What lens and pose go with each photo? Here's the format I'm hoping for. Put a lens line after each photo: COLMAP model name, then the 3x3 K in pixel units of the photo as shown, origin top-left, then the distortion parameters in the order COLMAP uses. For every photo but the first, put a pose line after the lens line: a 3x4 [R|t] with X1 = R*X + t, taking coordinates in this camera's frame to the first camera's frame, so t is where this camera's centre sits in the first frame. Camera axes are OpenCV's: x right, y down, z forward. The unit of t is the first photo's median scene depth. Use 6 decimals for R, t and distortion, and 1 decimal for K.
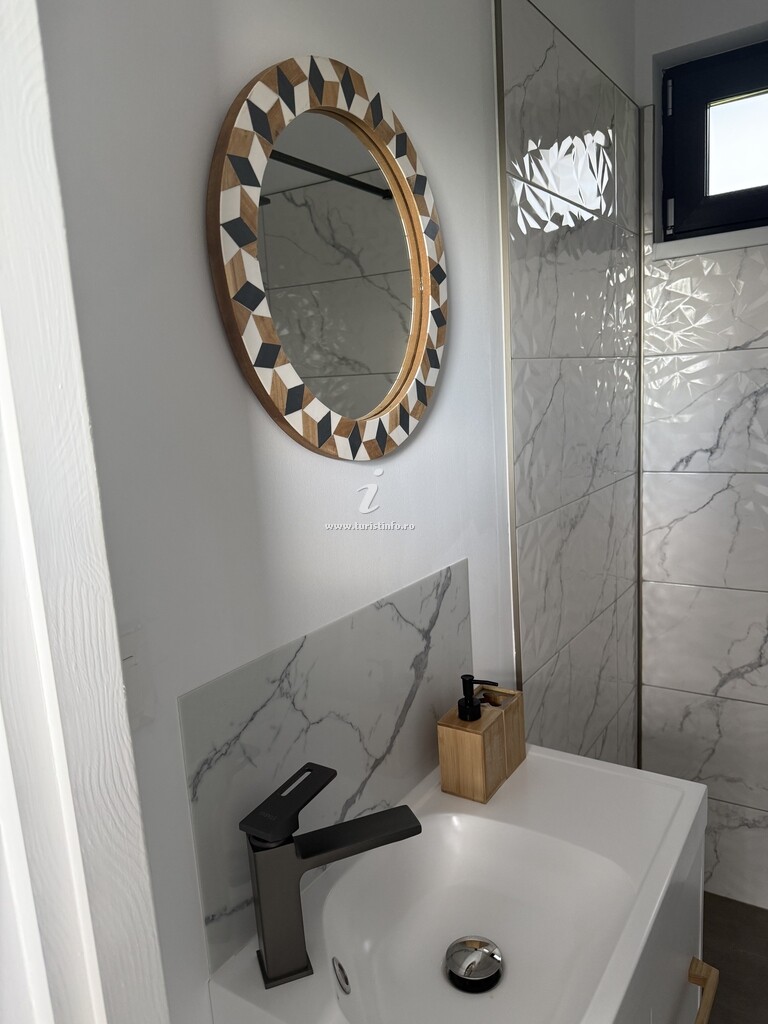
lens RADIAL K [[725.9, 0, 383.3], [0, 725.9, 514.4], [0, 0, 1]] dist [0.033018, -0.044720]
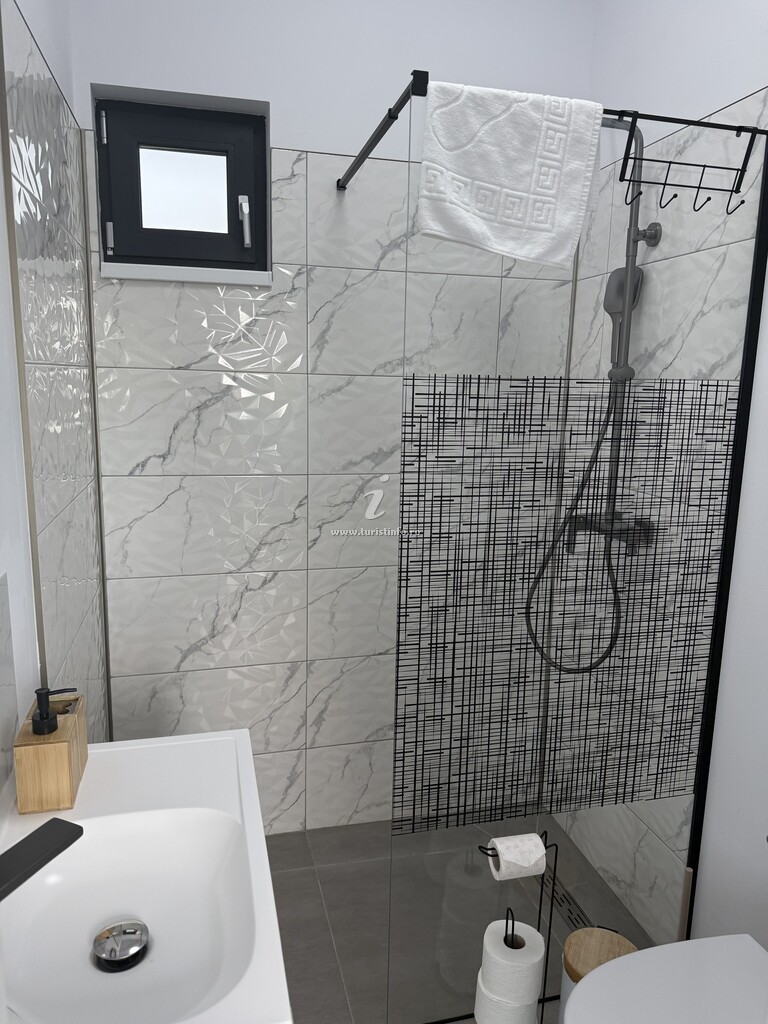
lens RADIAL K [[725.9, 0, 383.1], [0, 725.9, 510.8], [0, 0, 1]] dist [0.033018, -0.044720]
pose [[0.663612, -0.056112, 0.745970, -0.171536], [0.060924, 0.997924, 0.020867, -0.006077], [-0.745592, 0.031600, 0.665653, -0.003311]]
